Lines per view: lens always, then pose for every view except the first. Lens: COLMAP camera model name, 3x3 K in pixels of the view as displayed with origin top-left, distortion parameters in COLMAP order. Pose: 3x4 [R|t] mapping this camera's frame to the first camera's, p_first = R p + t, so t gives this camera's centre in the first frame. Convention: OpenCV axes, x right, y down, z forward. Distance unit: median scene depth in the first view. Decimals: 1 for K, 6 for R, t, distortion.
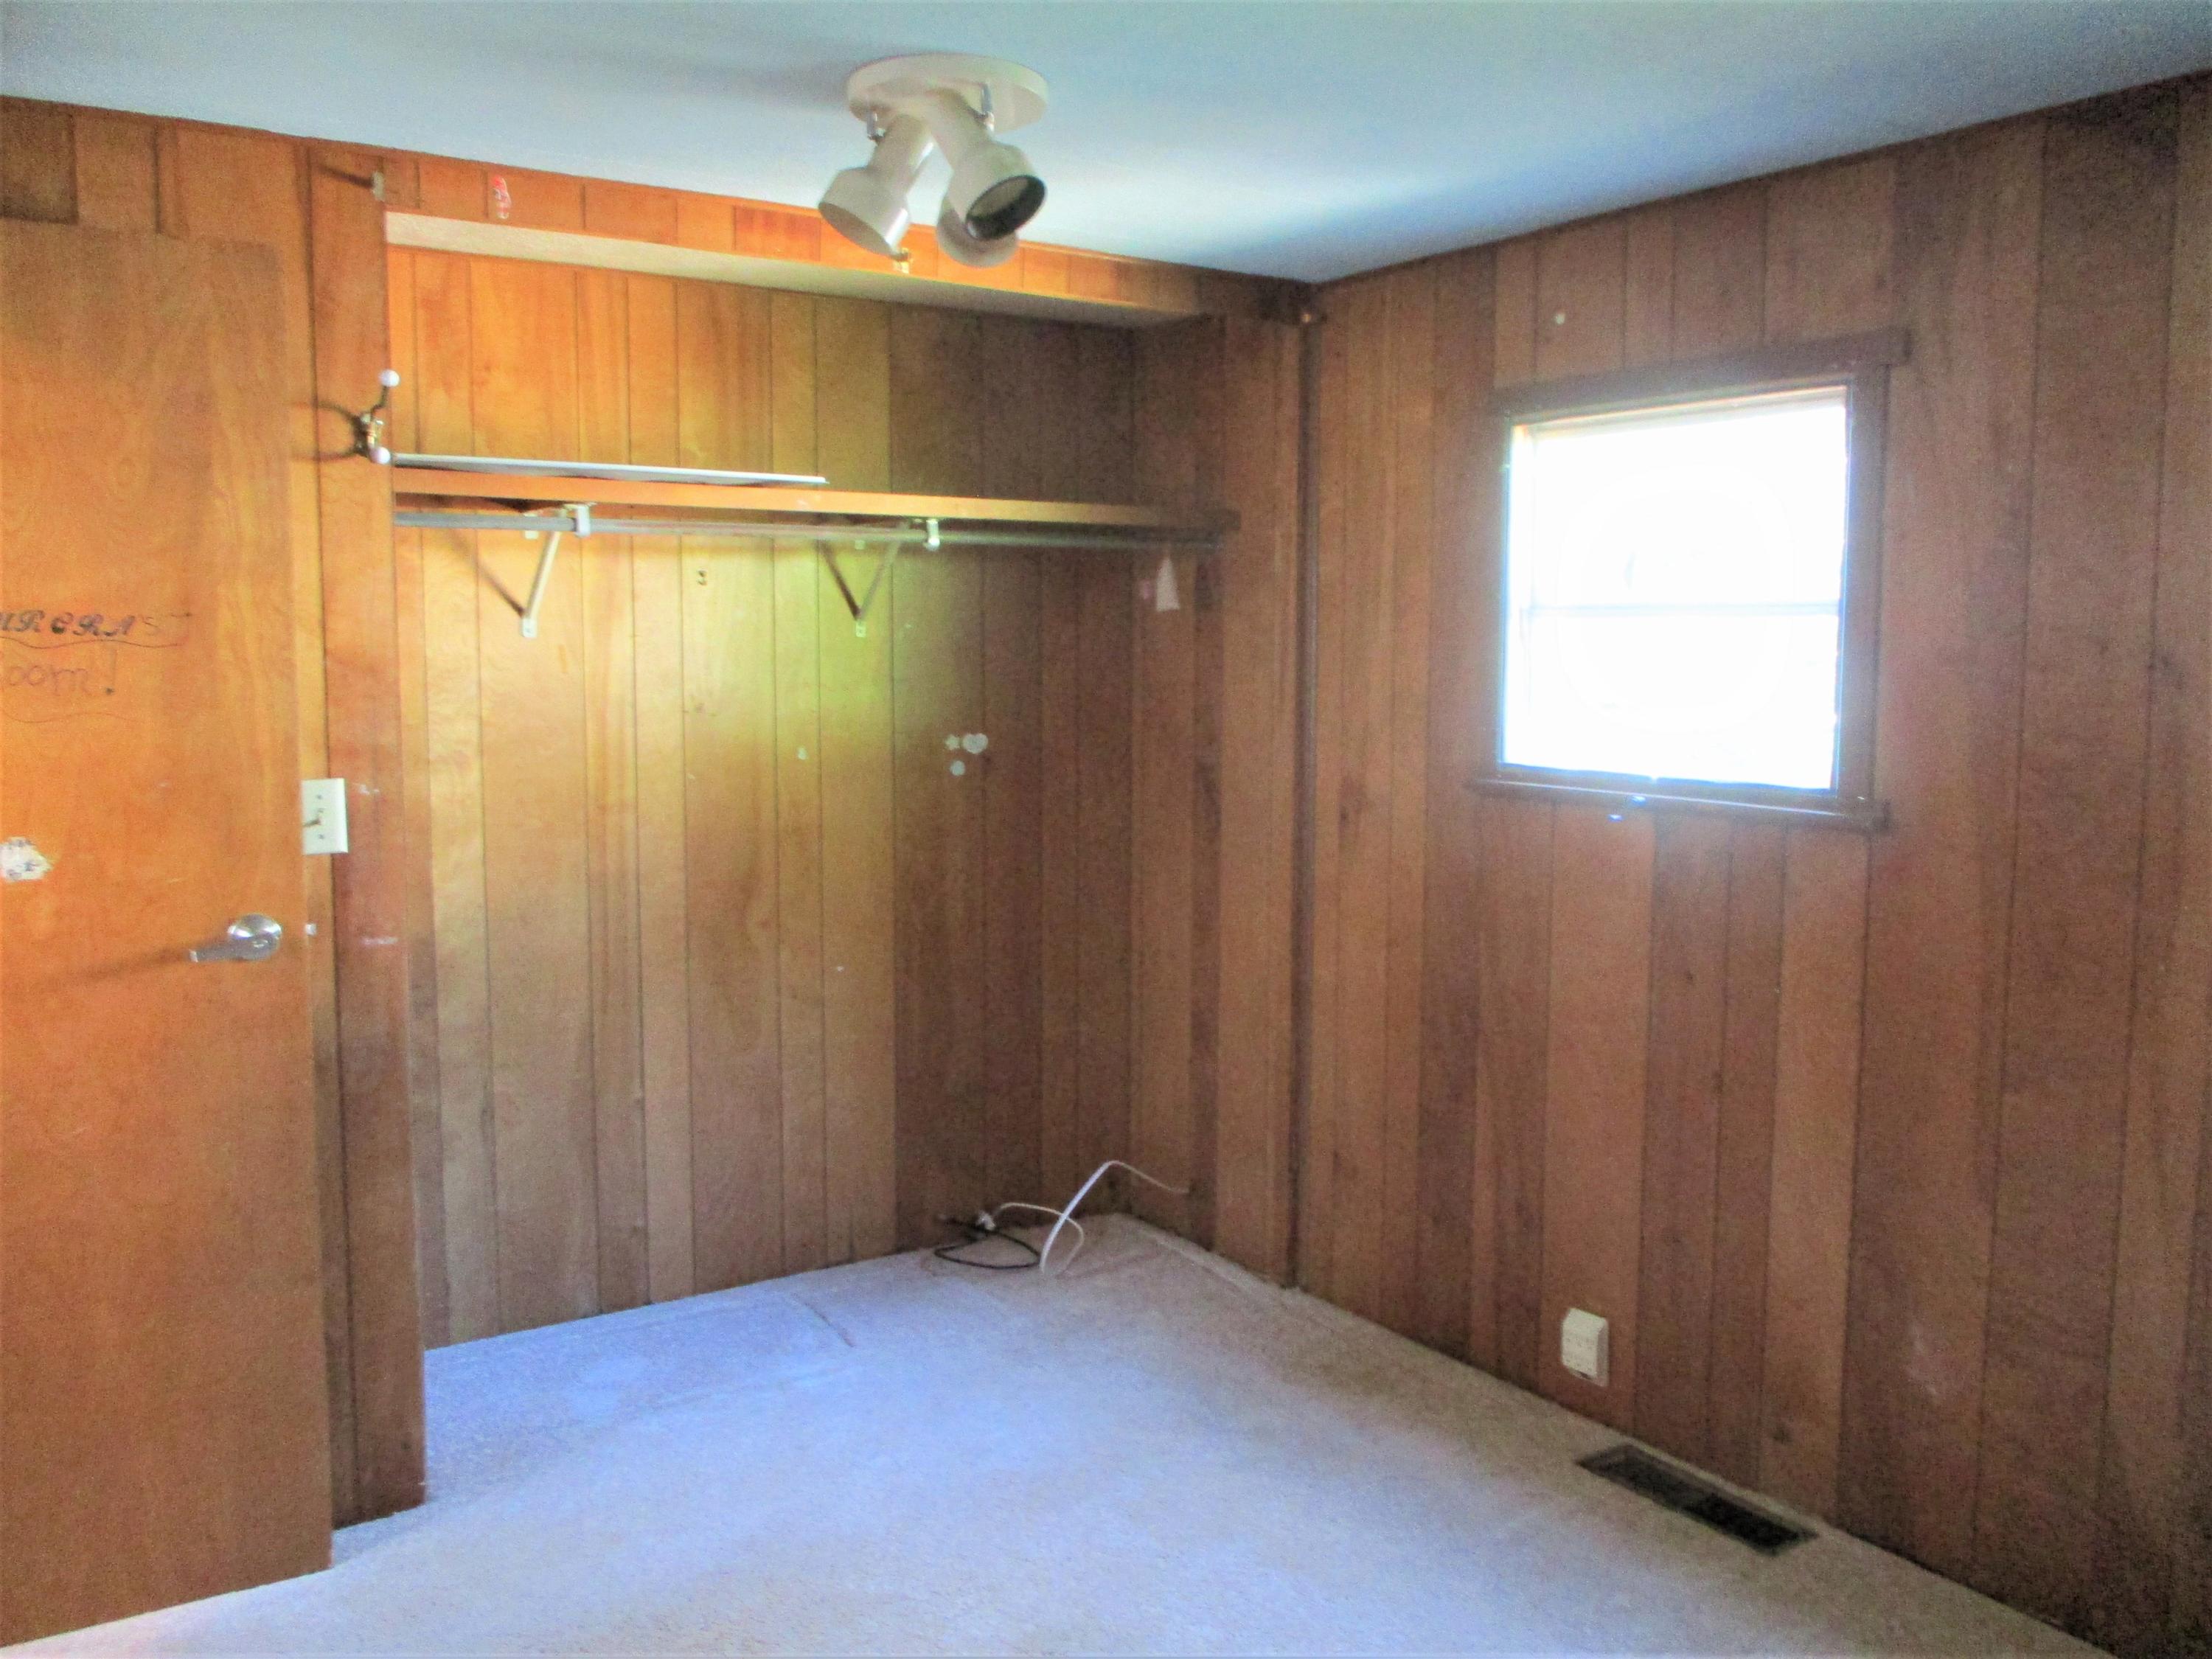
lens RADIAL K [[1856.9, 0, 1111.7], [0, 1856.9, 821.5], [0, 0, 1]] dist [-0.038241, 0.017699]
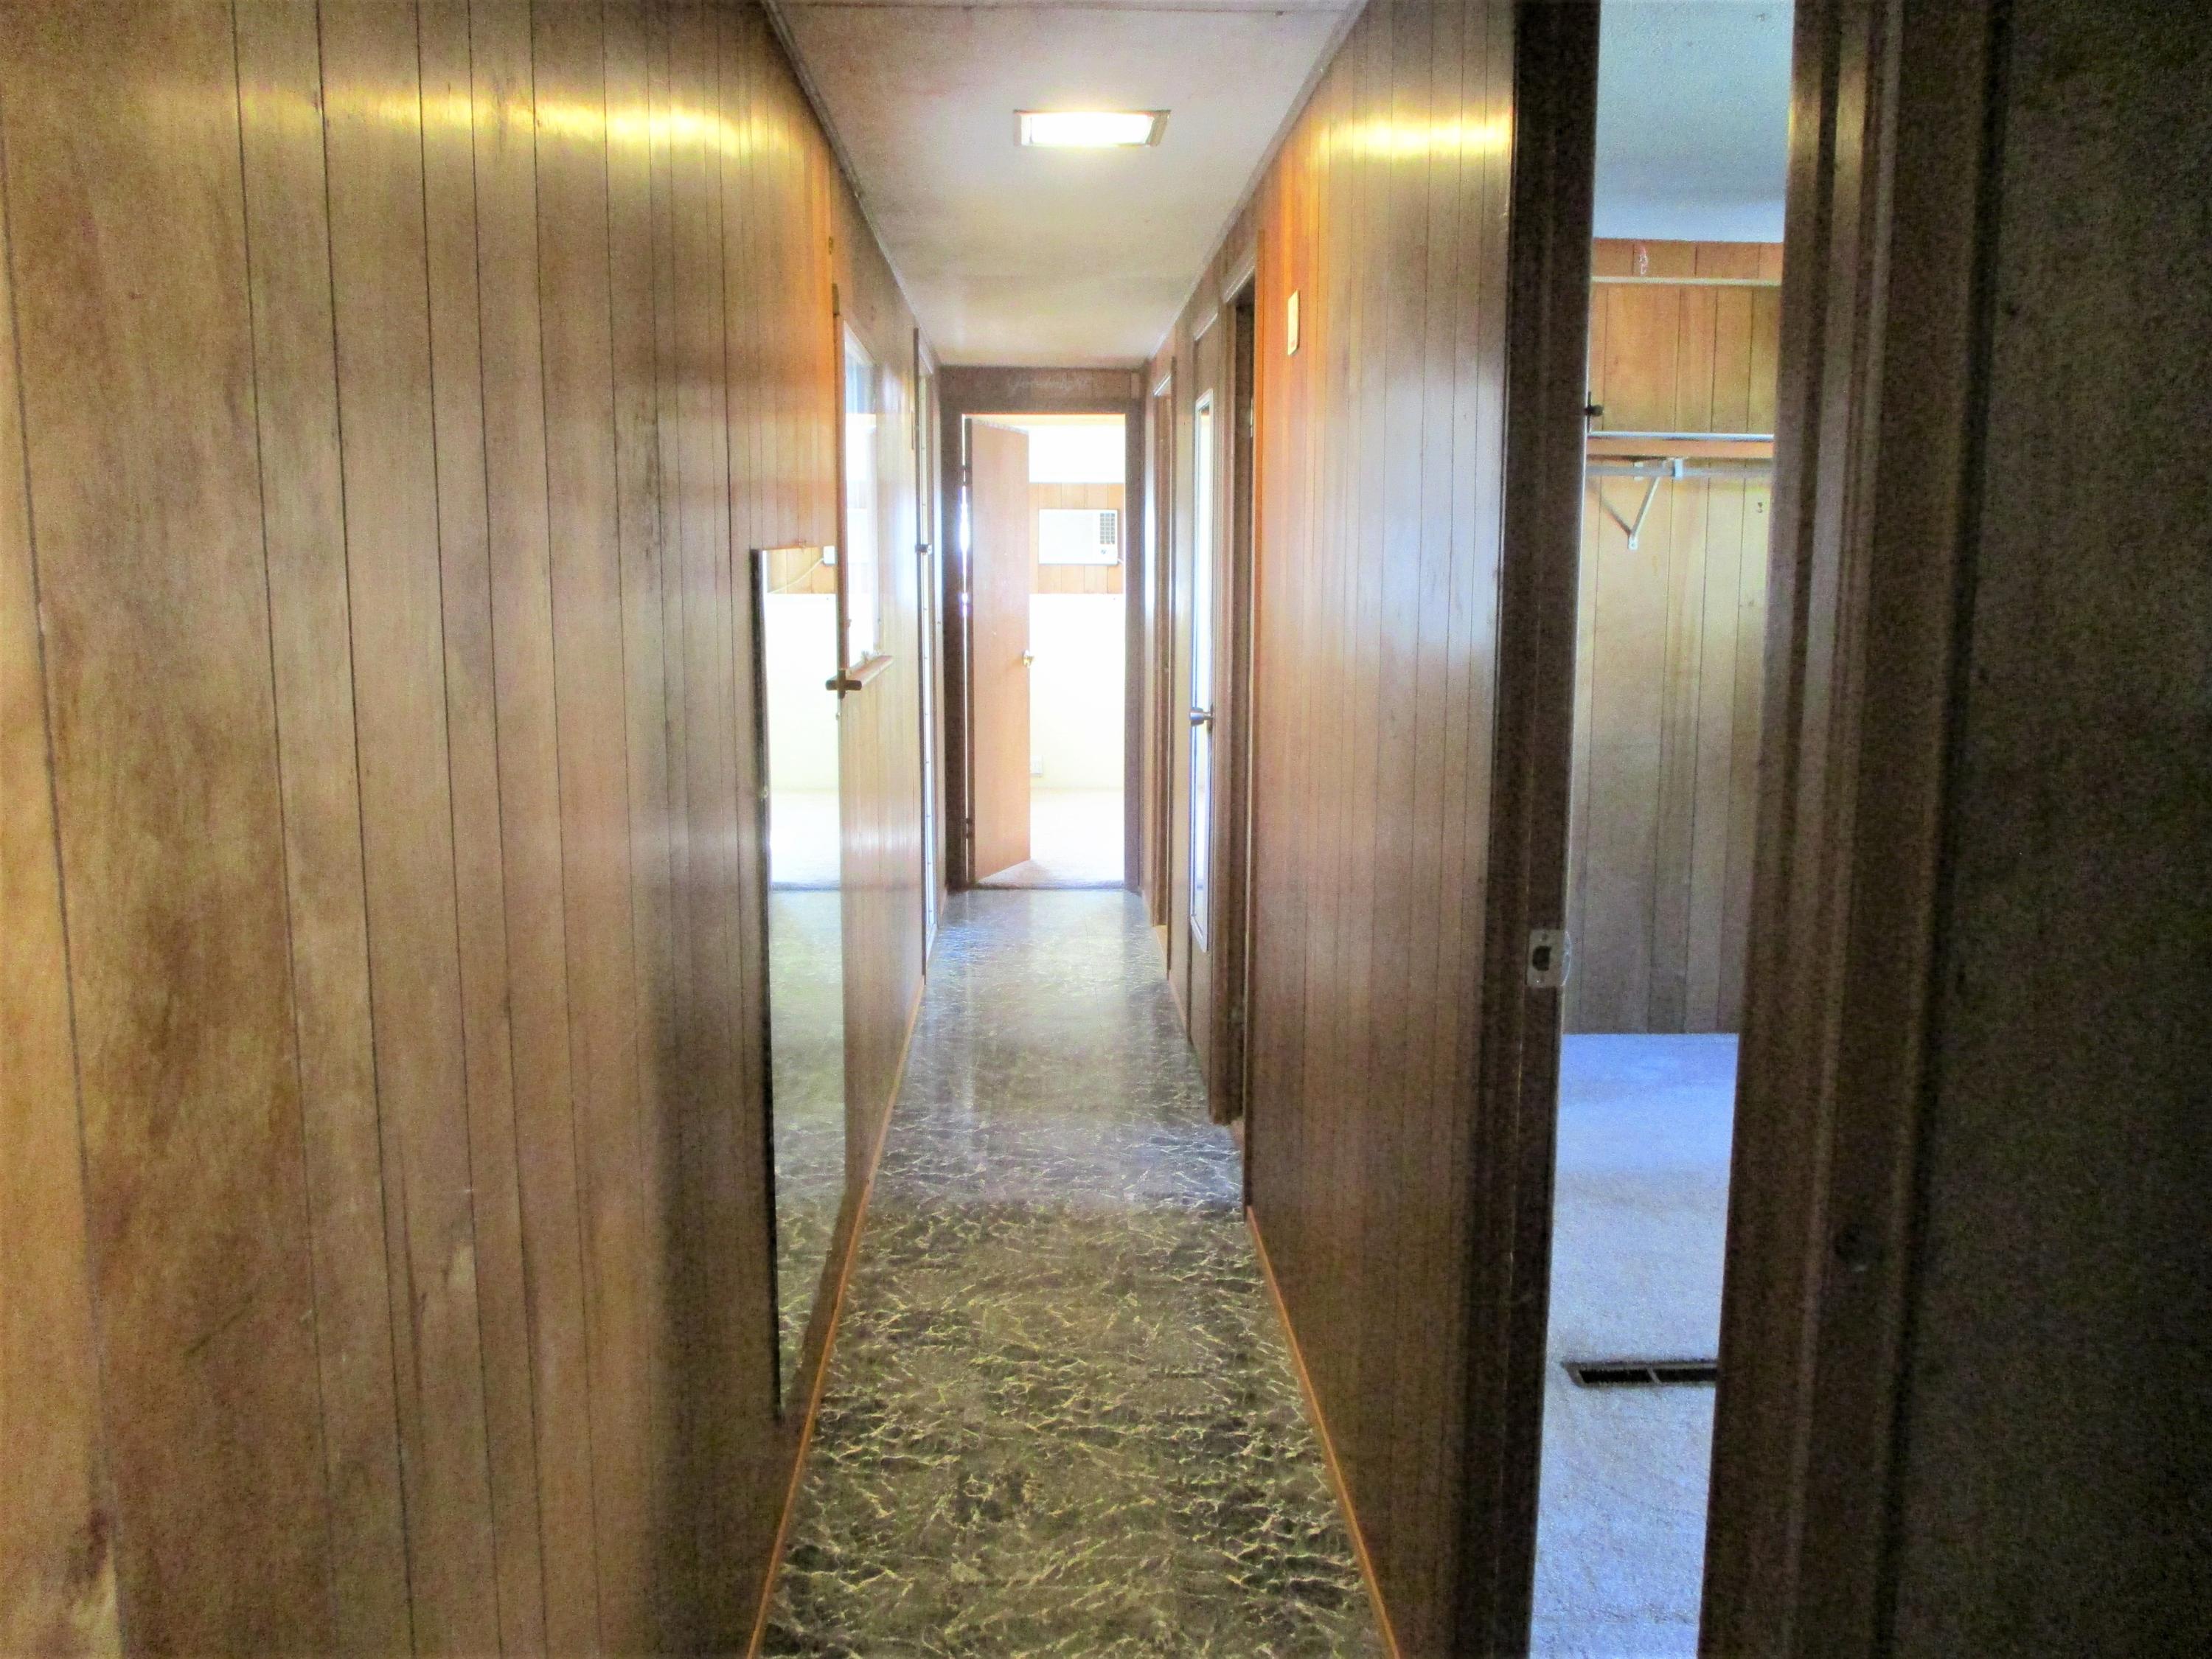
lens RADIAL K [[1856.9, 0, 1115.7], [0, 1856.9, 834.6], [0, 0, 1]] dist [-0.038241, 0.017699]
pose [[0.848866, 0.073127, -0.523526, 0.113435], [-0.053155, 0.997174, 0.053099, 0.066055], [0.525929, -0.017246, 0.850354, -0.440262]]
